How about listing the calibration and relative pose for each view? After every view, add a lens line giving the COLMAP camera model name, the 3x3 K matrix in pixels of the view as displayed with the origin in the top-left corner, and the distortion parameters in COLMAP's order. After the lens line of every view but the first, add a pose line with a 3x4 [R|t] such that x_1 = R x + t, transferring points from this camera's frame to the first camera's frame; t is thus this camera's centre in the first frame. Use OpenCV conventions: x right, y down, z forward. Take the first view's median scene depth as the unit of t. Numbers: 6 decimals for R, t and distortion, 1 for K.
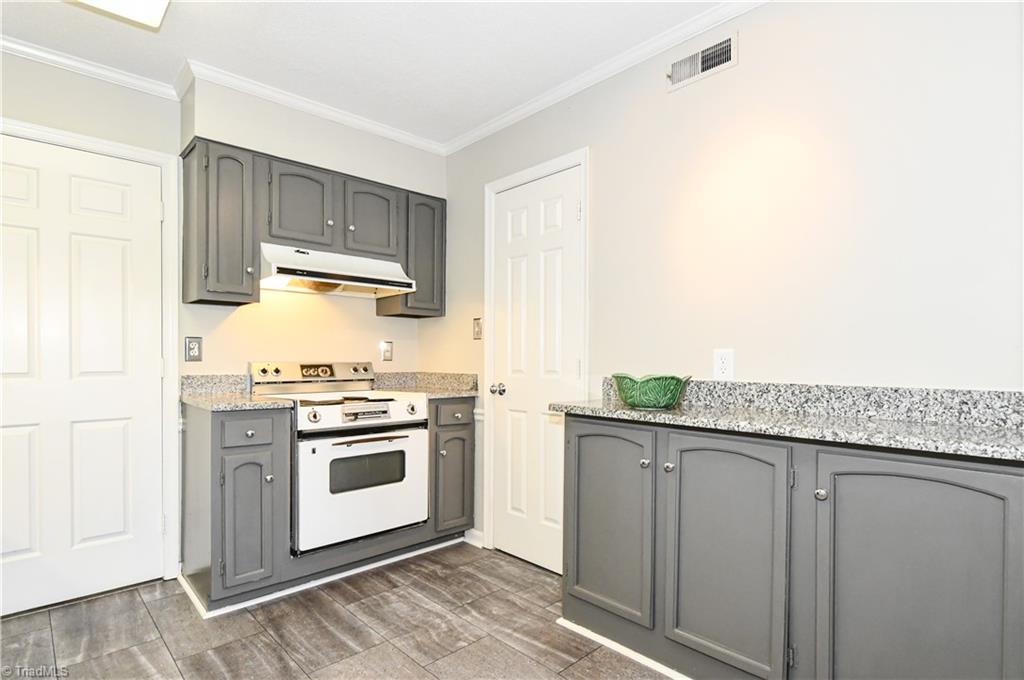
lens RADIAL K [[501.1, 0, 520.8], [0, 501.1, 361.2], [0, 0, 1]] dist [0.005222, -0.009098]
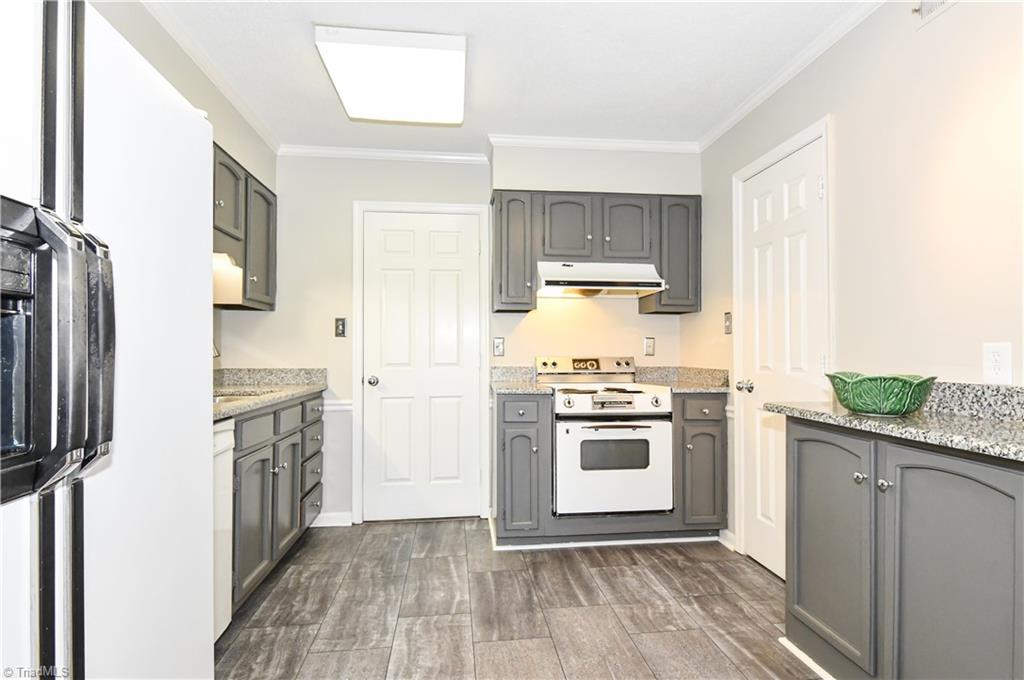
lens RADIAL K [[501.1, 0, 510.7], [0, 501.1, 344.6], [0, 0, 1]] dist [0.005222, -0.009098]
pose [[0.792609, -0.011367, -0.609625, 0.205301], [-0.000889, 0.999804, -0.019799, -0.004185], [0.609730, 0.016235, 0.792443, -0.032782]]
